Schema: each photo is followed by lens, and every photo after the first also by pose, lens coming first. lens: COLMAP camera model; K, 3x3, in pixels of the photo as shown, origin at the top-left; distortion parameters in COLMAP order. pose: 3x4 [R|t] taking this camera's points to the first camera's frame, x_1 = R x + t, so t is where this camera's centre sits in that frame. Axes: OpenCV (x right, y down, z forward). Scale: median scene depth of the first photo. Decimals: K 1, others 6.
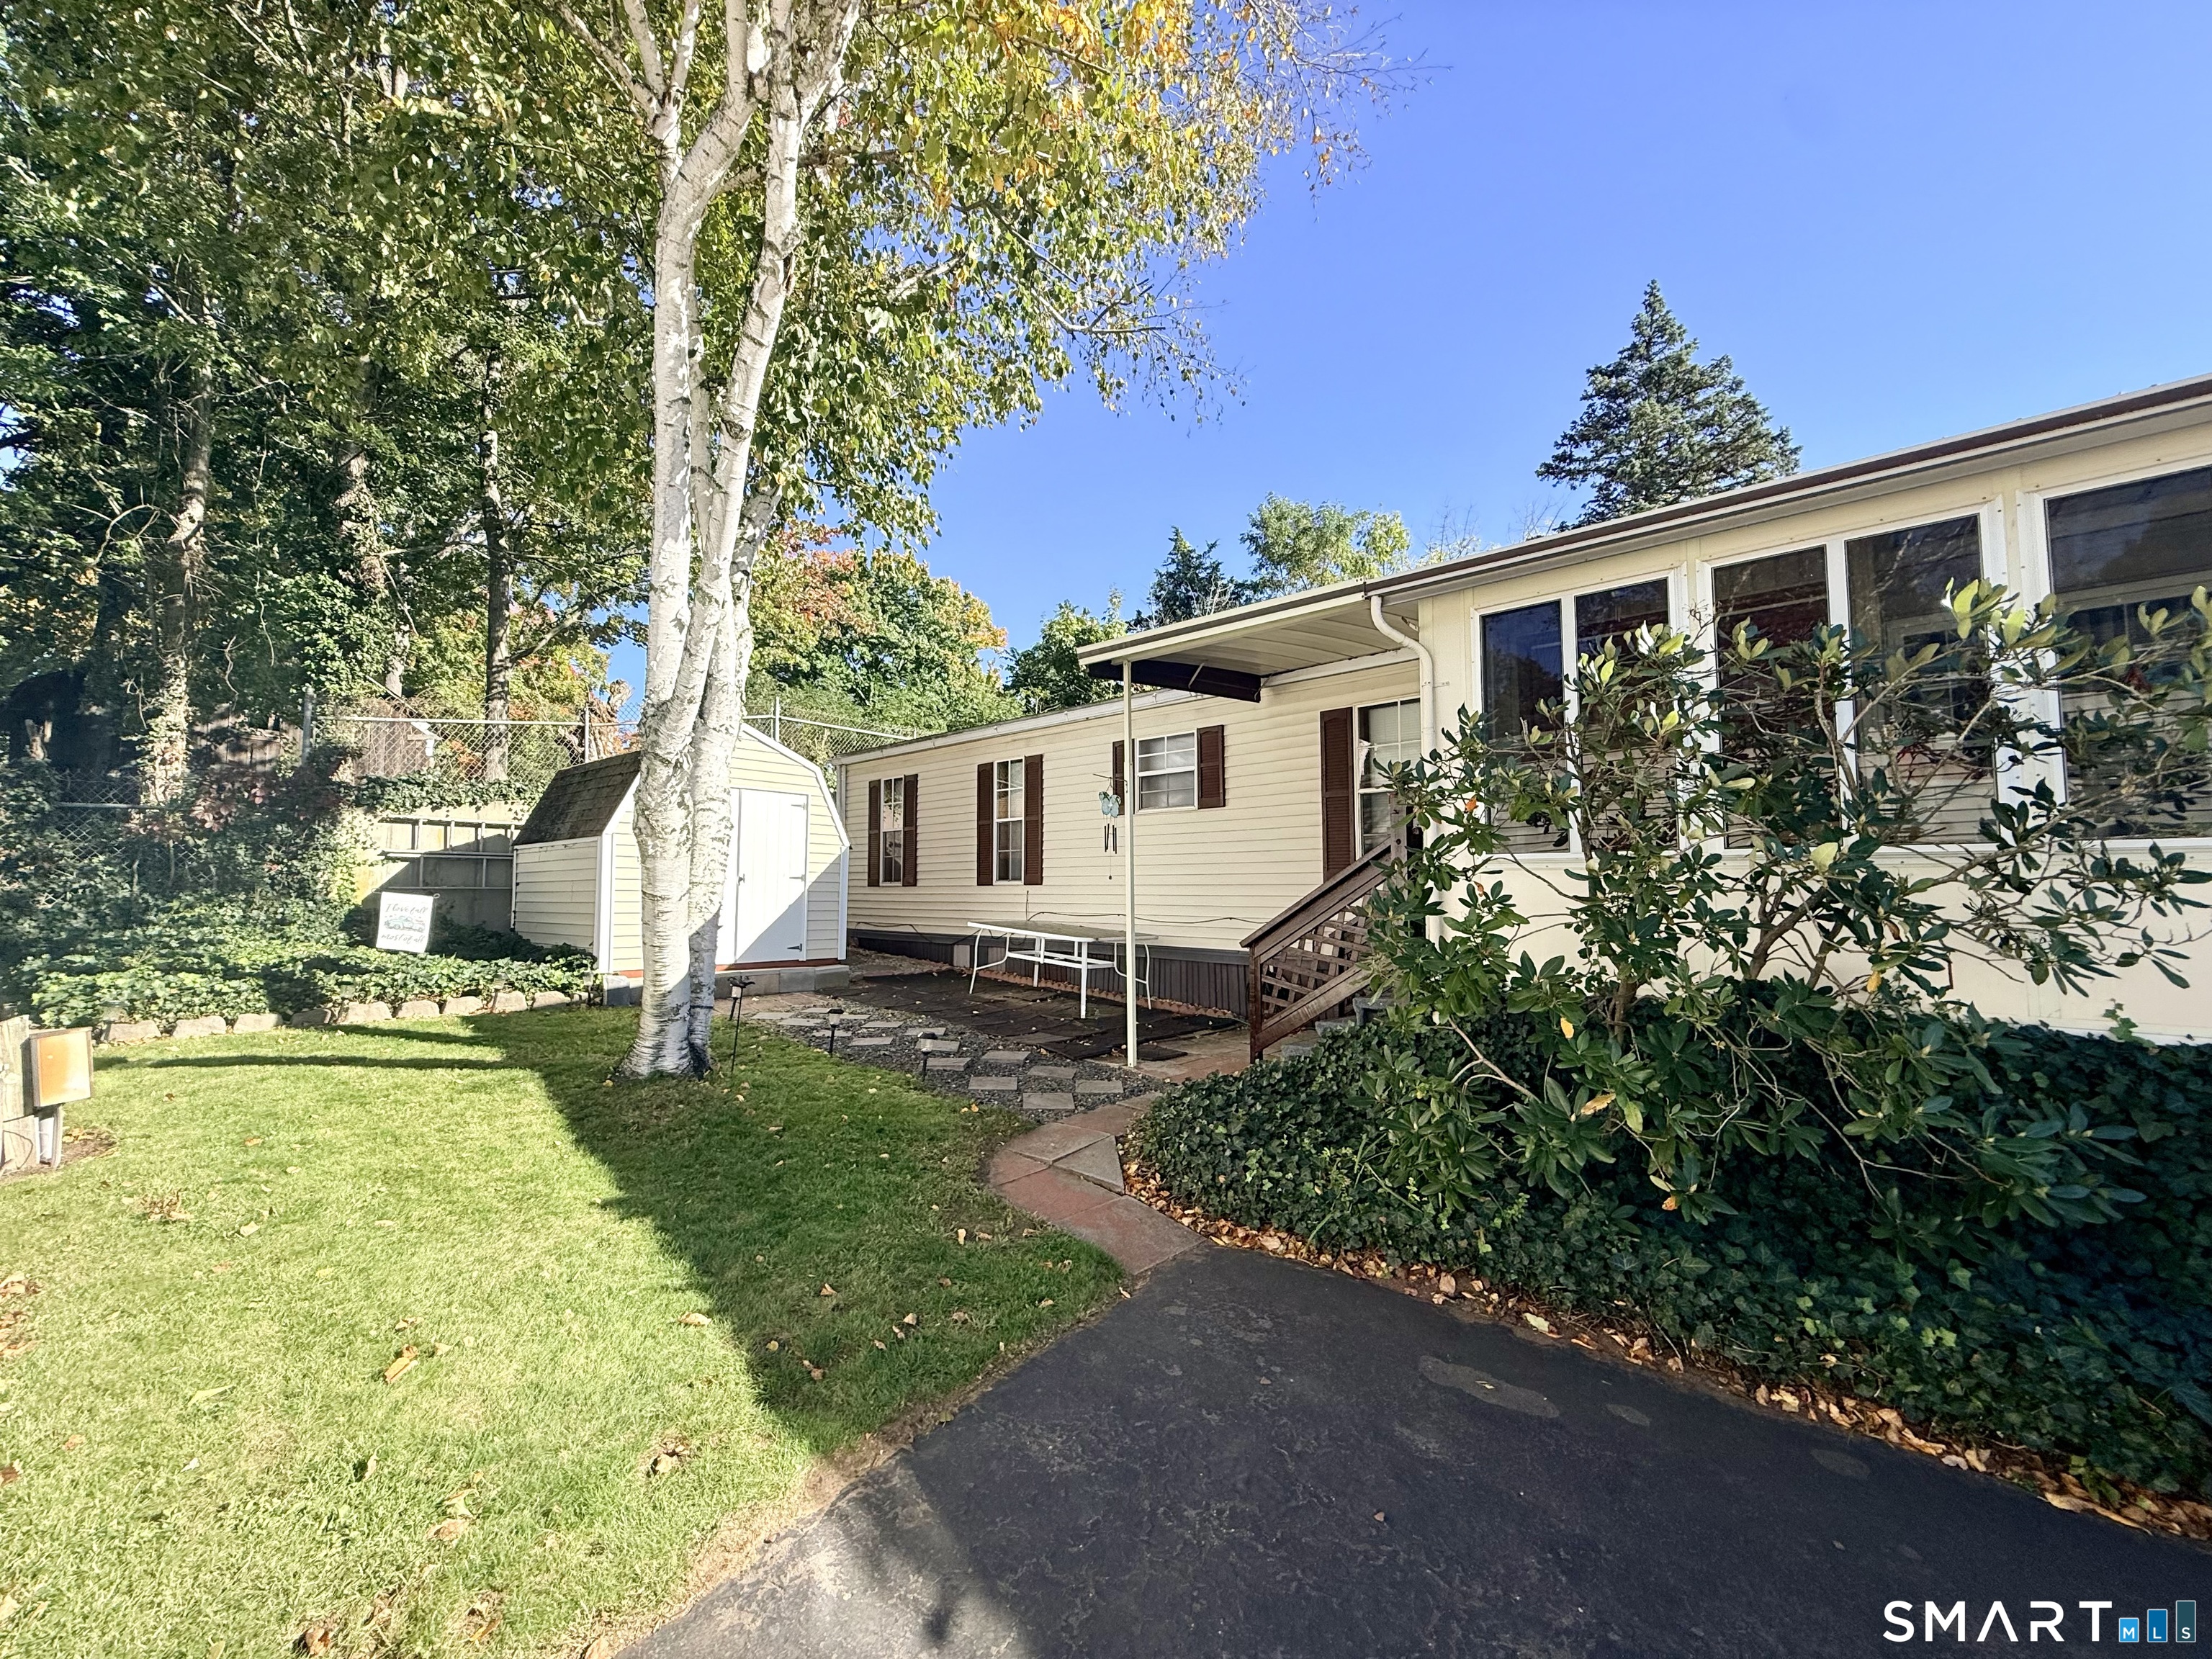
lens RADIAL K [[884.2, 0, 1097.3], [0, 884.2, 831.4], [0, 0, 1]] dist [0.002787, 0.000336]
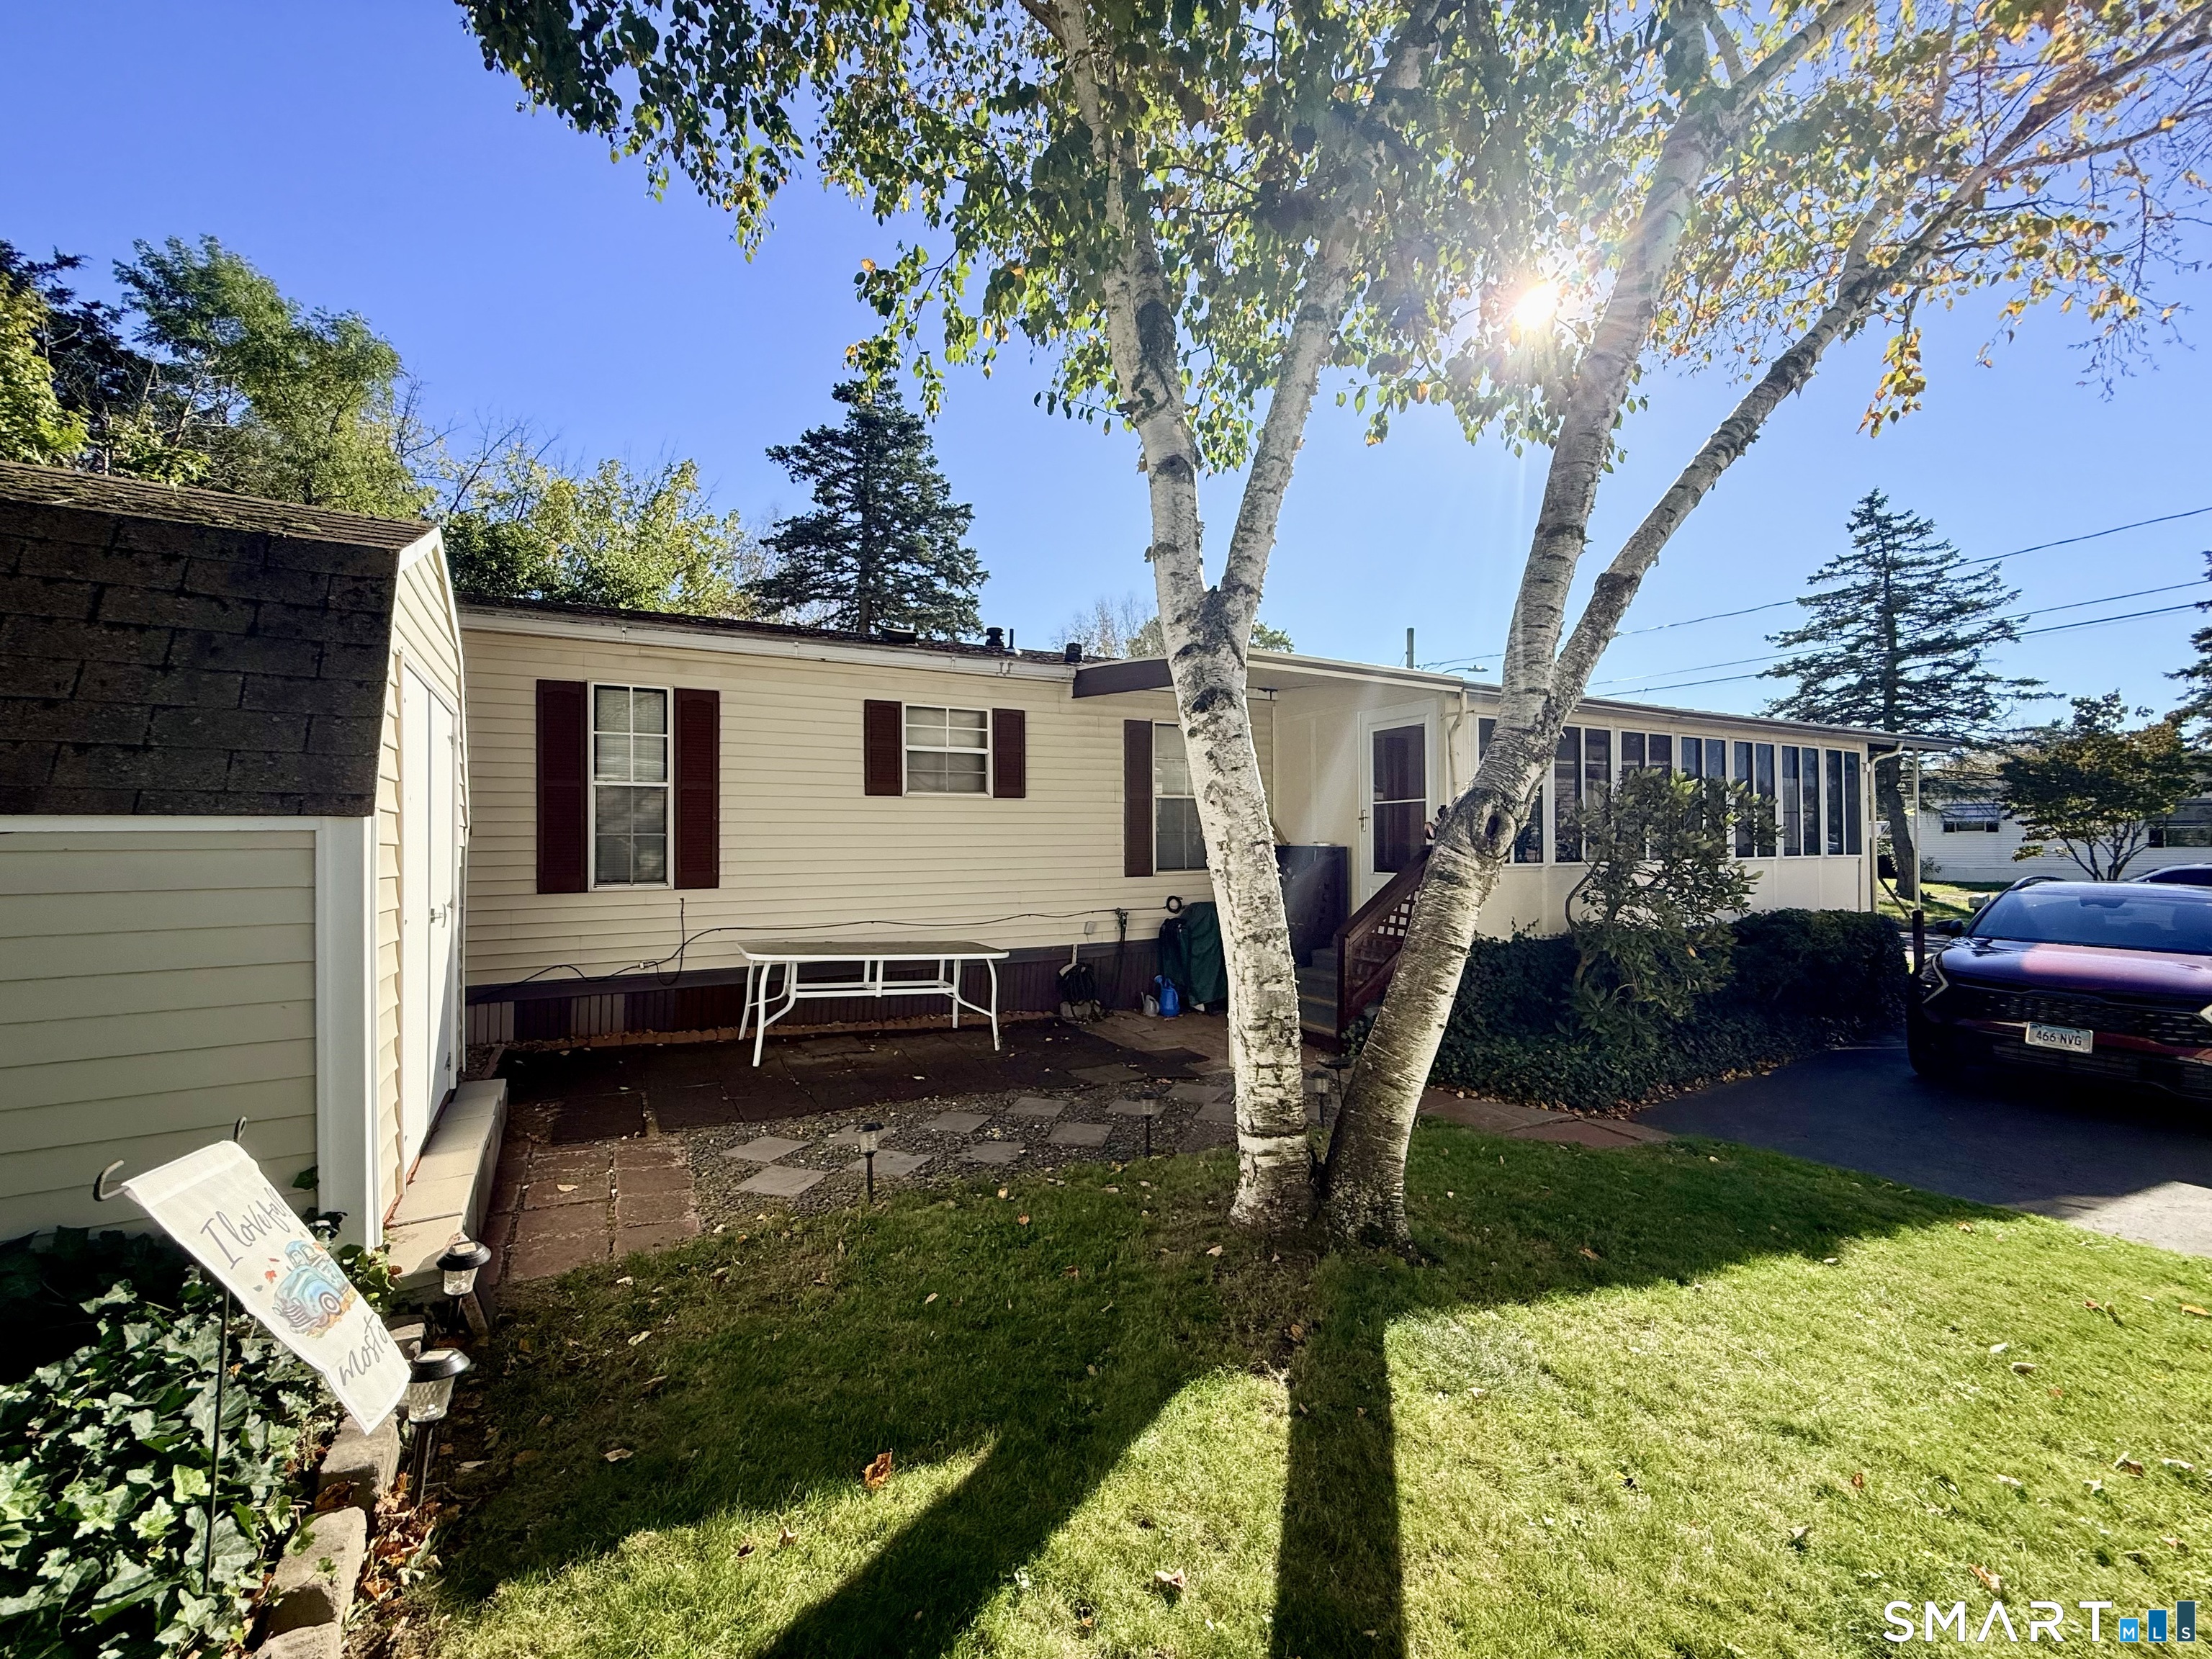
lens RADIAL K [[884.2, 0, 1097.3], [0, 884.2, 831.4], [0, 0, 1]] dist [0.002787, 0.000336]
pose [[0.311337, 0.004146, 0.950291, -0.713232], [-0.056151, 0.998324, 0.014040, -0.008694], [-0.948639, -0.057731, 0.311048, 0.608202]]
